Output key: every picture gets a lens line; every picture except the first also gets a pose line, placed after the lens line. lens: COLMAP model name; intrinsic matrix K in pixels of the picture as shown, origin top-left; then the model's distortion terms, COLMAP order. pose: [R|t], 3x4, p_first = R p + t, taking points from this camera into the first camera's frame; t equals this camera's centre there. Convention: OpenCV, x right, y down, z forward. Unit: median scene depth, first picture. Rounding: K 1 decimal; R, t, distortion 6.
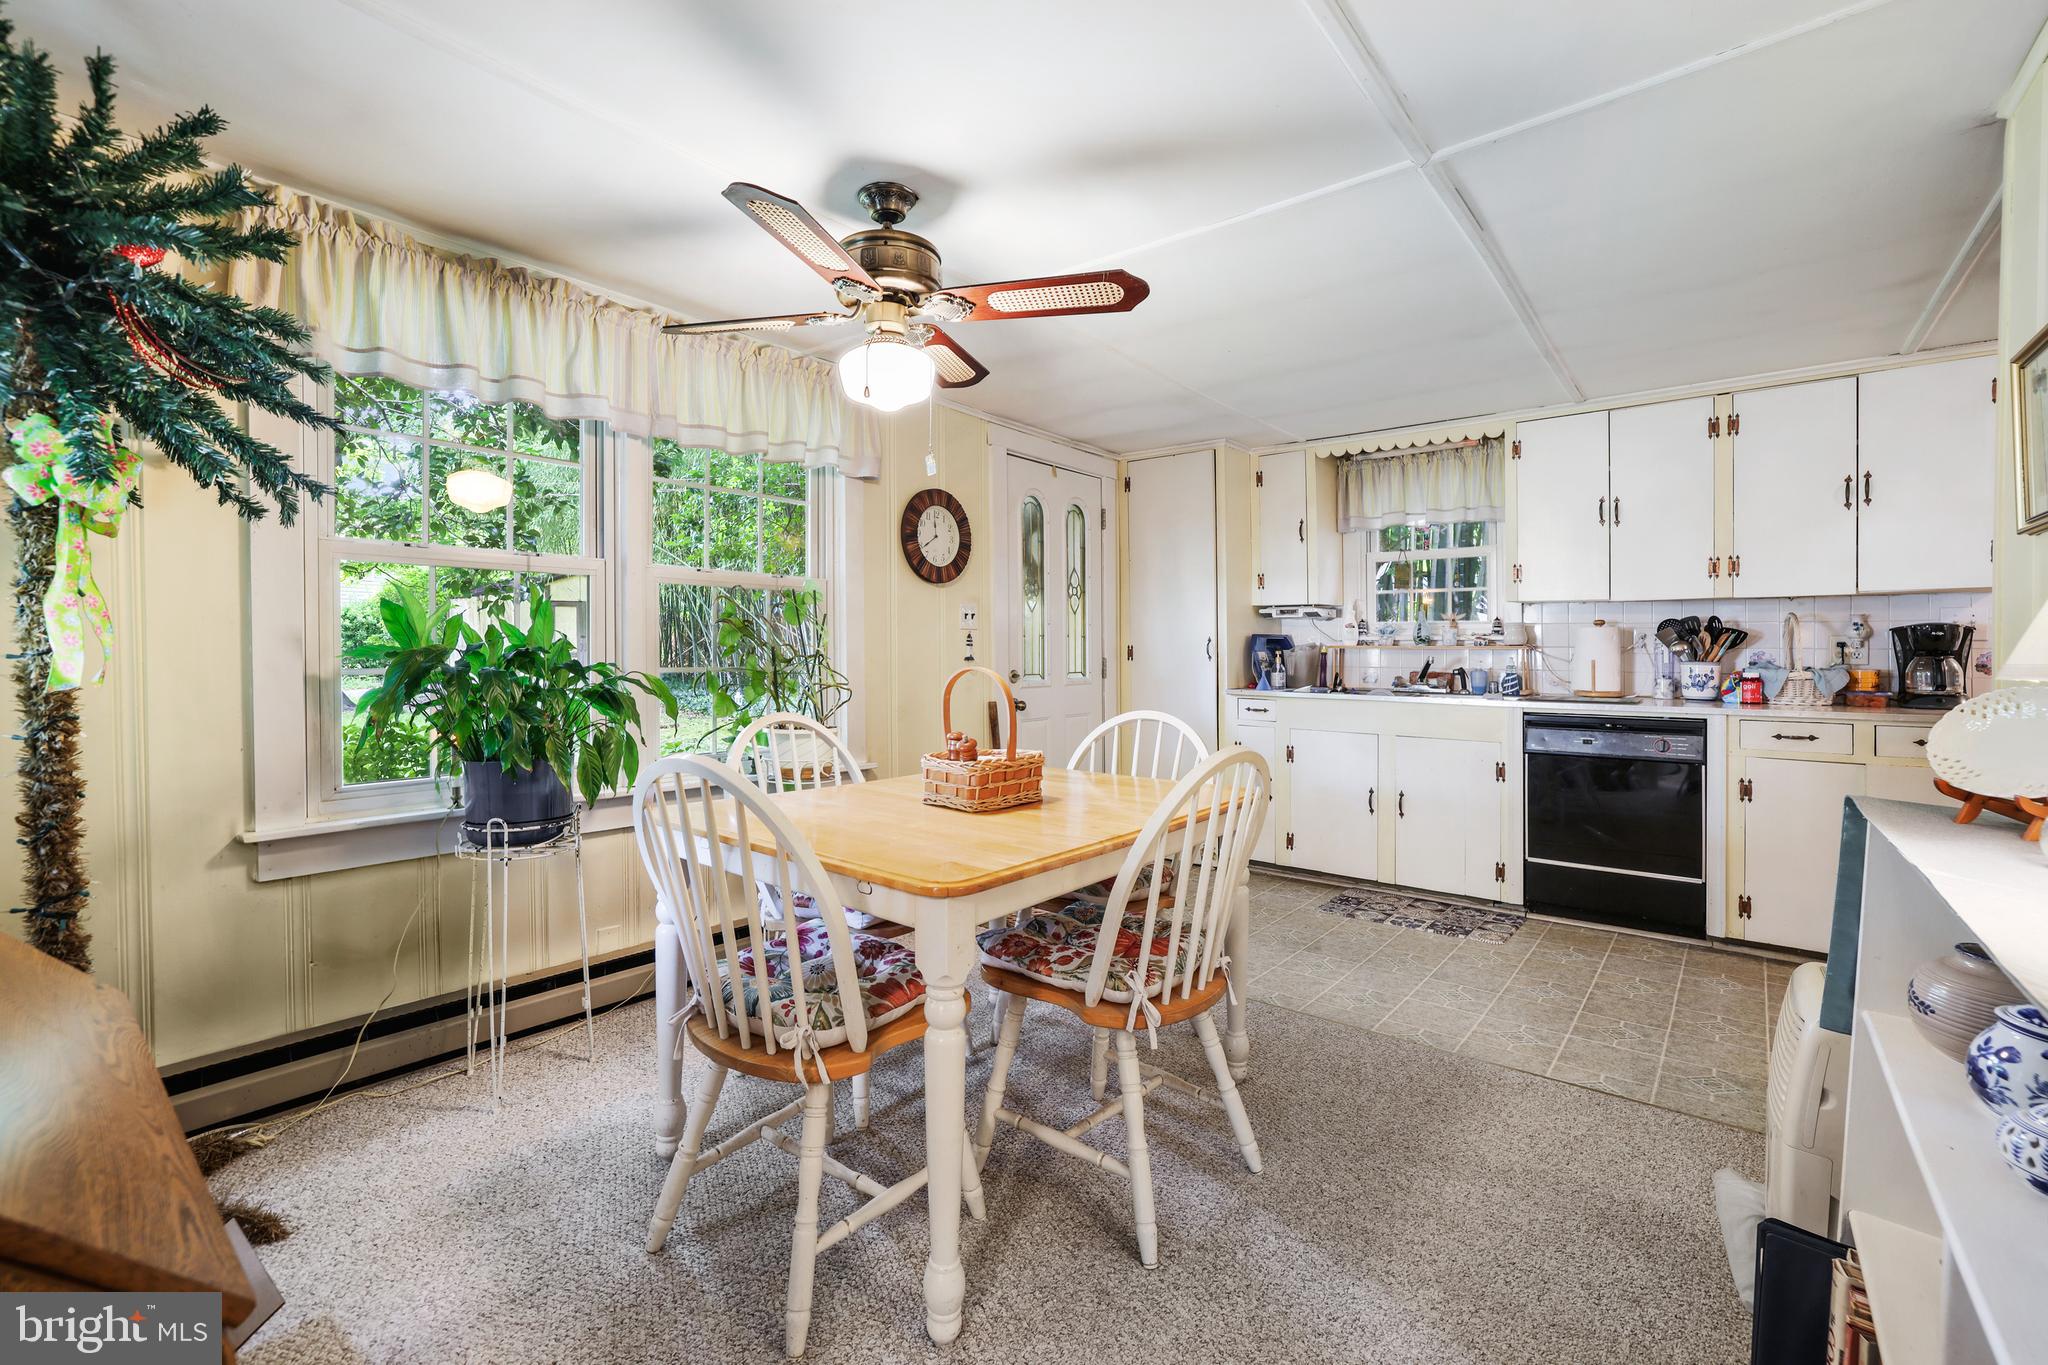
lens RADIAL K [[896.3, 0, 1012.2], [0, 896.3, 669.0], [0, 0, 1]] dist [-0.058598, 0.028278]
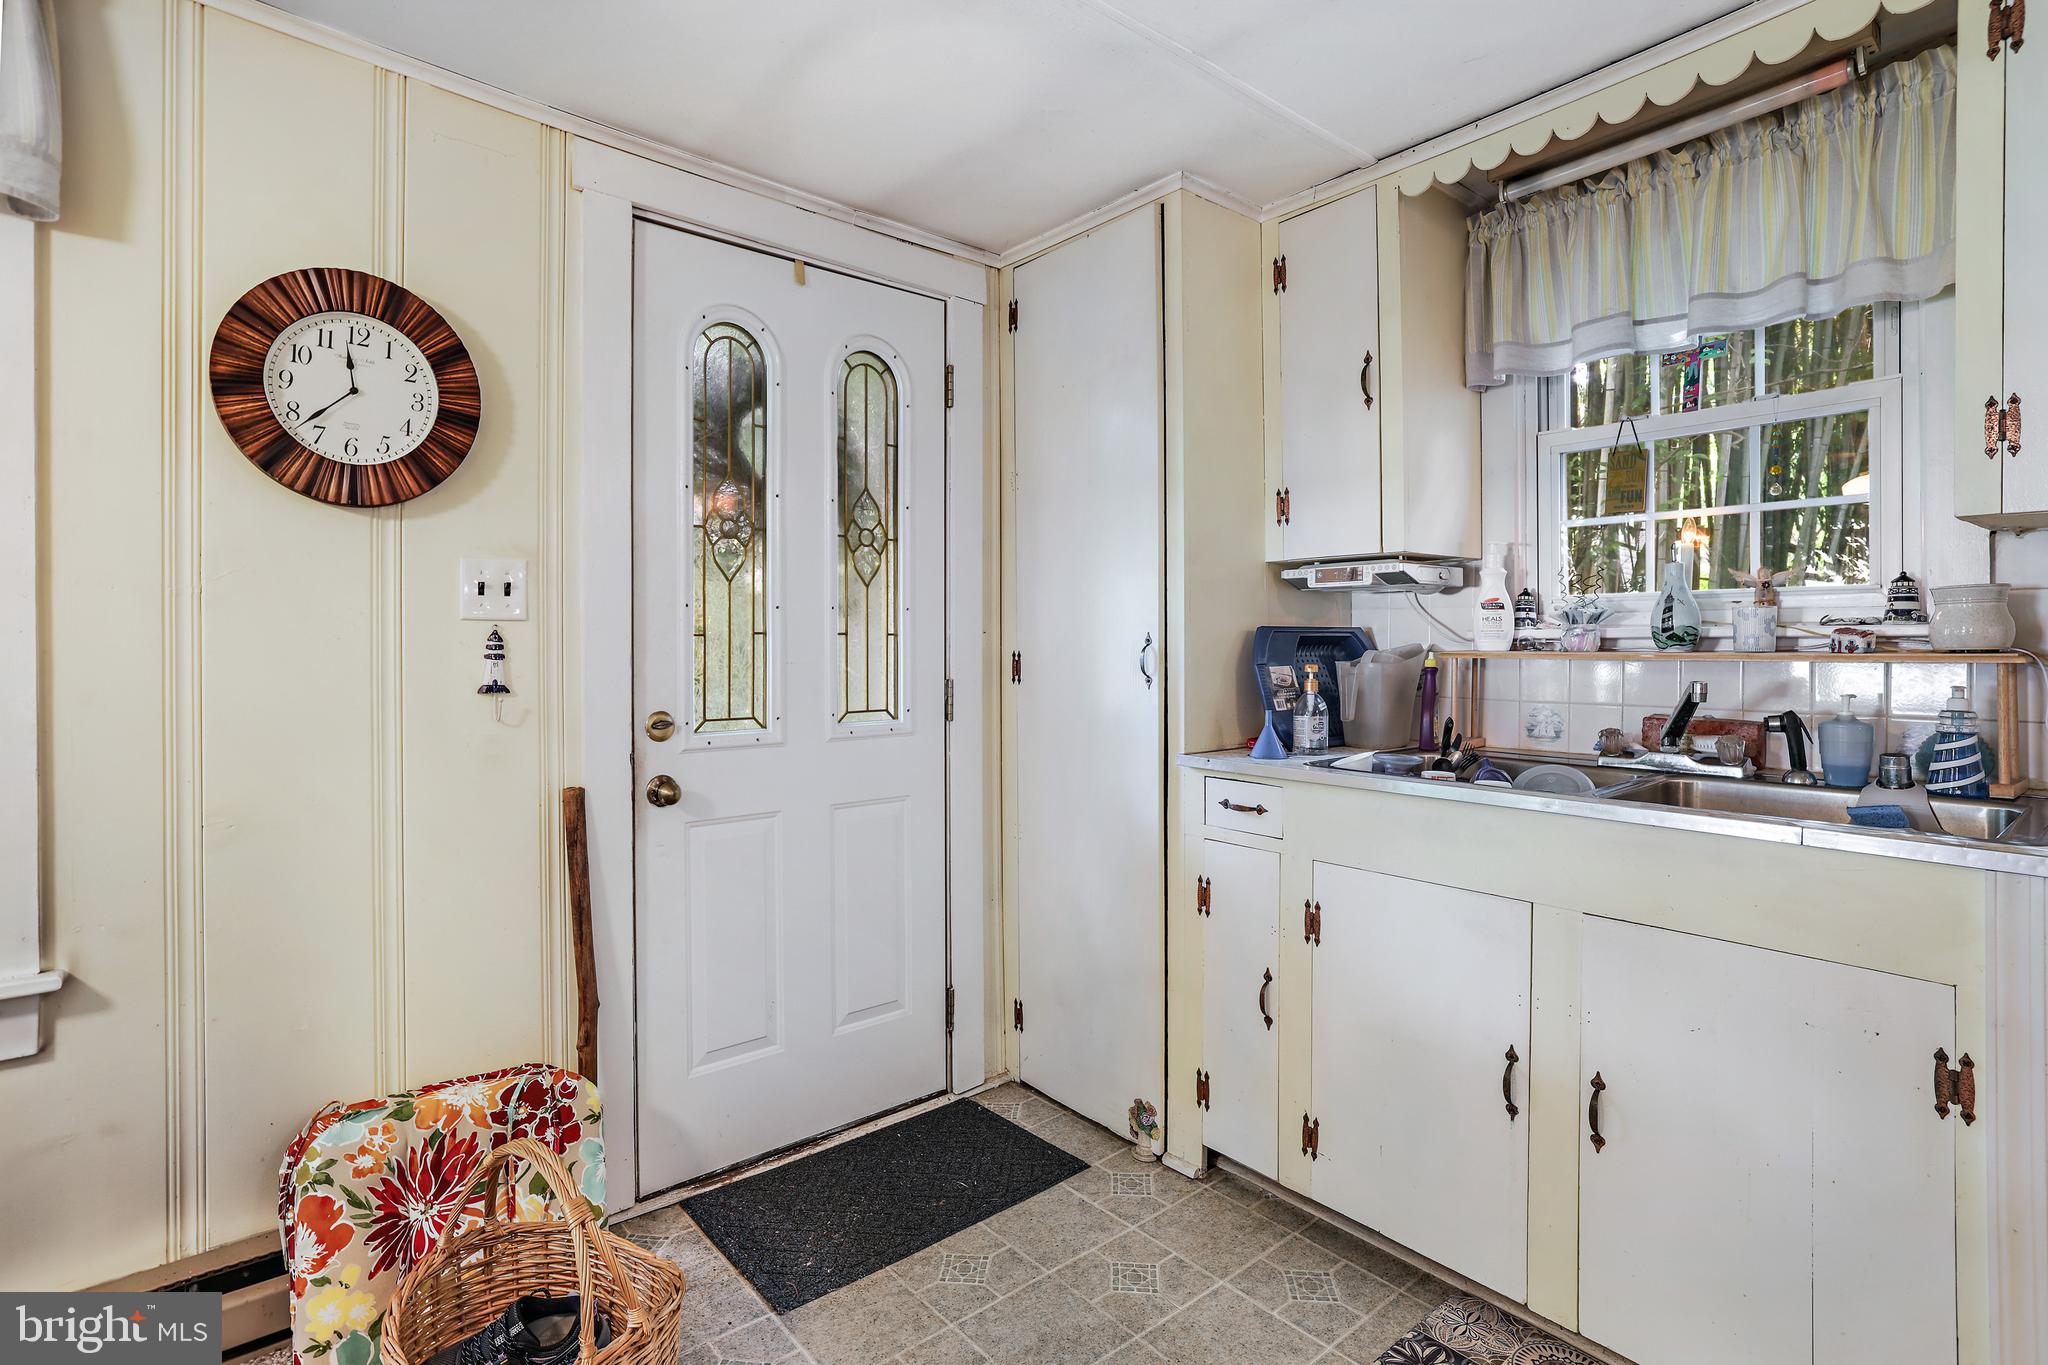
lens RADIAL K [[1030.1, 0, 1032.7], [0, 1030.1, 676.2], [0, 0, 1]] dist [-0.004549, 0.000406]
pose [[0.988025, -0.000022, -0.154295, 0.252575], [0.001198, 0.999971, 0.007526, -0.019230], [0.154290, -0.007621, 0.987996, 0.508739]]
